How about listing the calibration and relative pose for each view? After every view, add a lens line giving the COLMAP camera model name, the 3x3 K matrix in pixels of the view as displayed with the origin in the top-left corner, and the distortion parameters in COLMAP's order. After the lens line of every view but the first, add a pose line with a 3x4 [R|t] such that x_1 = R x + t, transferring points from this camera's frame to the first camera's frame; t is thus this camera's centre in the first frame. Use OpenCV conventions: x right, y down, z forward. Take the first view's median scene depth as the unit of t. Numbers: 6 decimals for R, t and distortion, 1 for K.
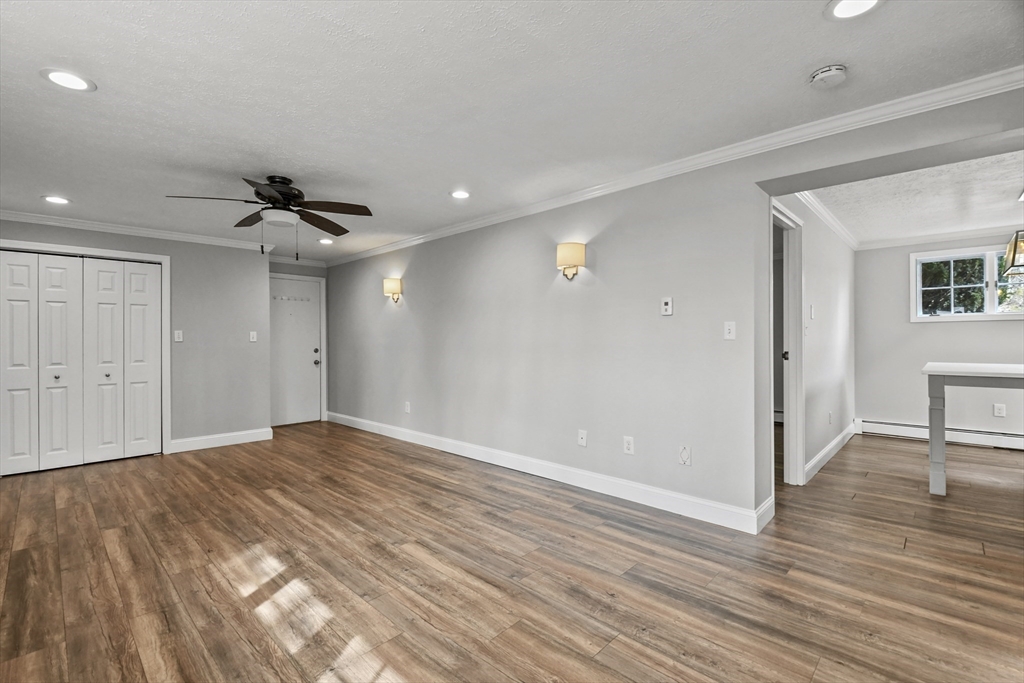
lens RADIAL K [[453.4, 0, 506.2], [0, 453.4, 339.3], [0, 0, 1]] dist [-0.004699, -0.004768]
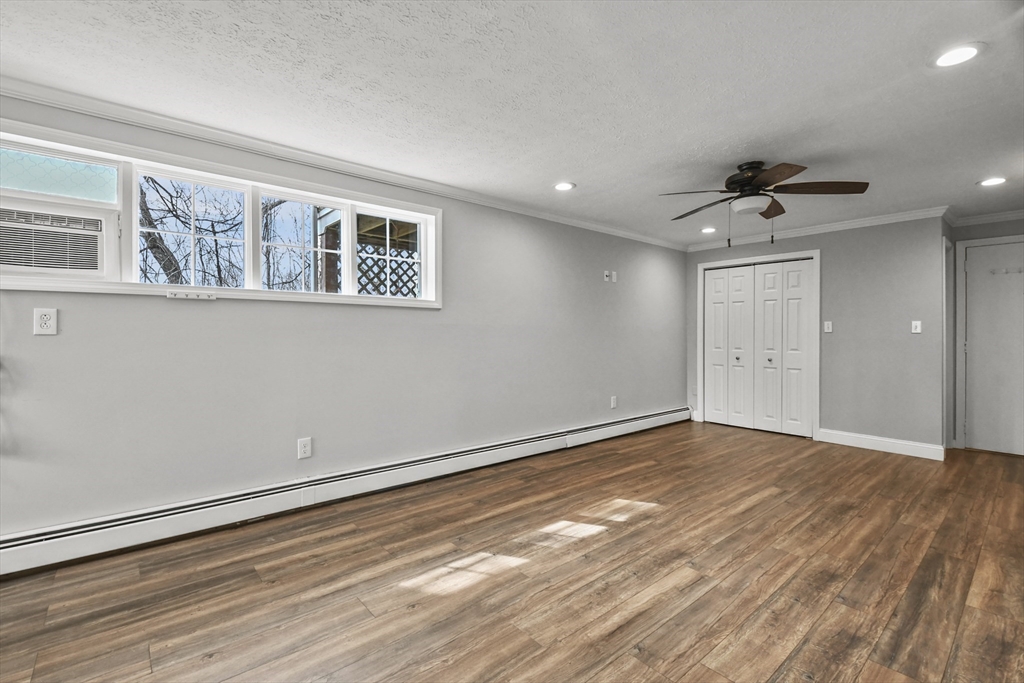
lens RADIAL K [[453.4, 0, 508.3], [0, 453.4, 333.7], [0, 0, 1]] dist [-0.004699, -0.004768]
pose [[-0.102254, 0.012465, -0.994680, 0.564301], [-0.003470, 0.999911, 0.012887, -0.004688], [0.994752, 0.004769, -0.102202, 0.627862]]
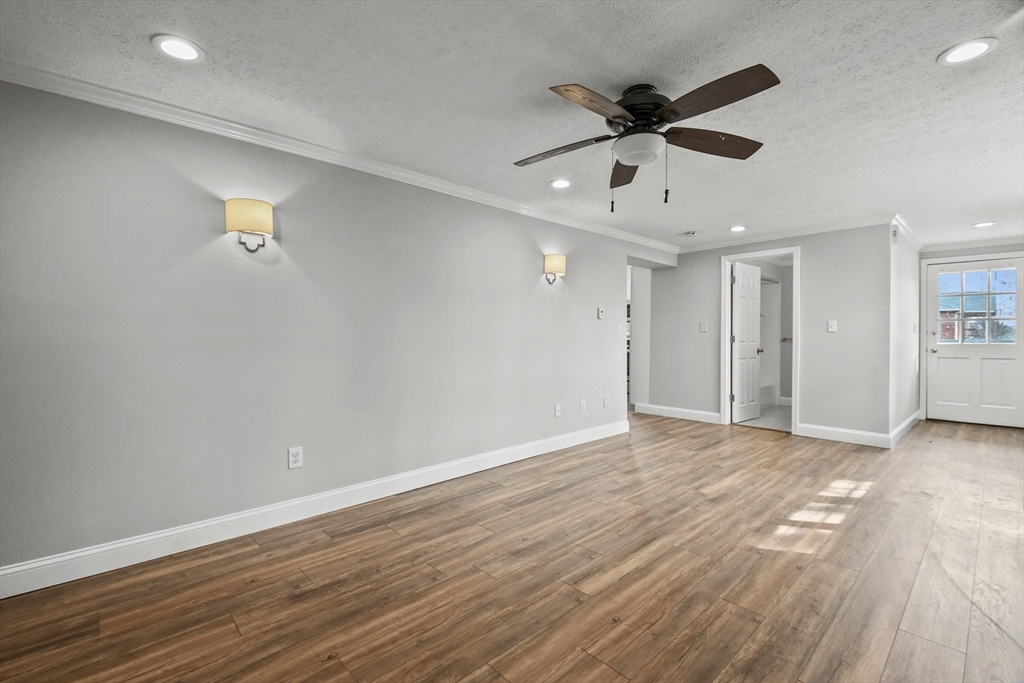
lens RADIAL K [[453.4, 0, 510.0], [0, 453.4, 343.7], [0, 0, 1]] dist [-0.004699, -0.004768]
pose [[0.059921, -0.015577, 0.998082, -1.294229], [0.000300, 0.999878, 0.015587, 0.012424], [-0.998203, -0.000634, 0.059919, 1.249109]]
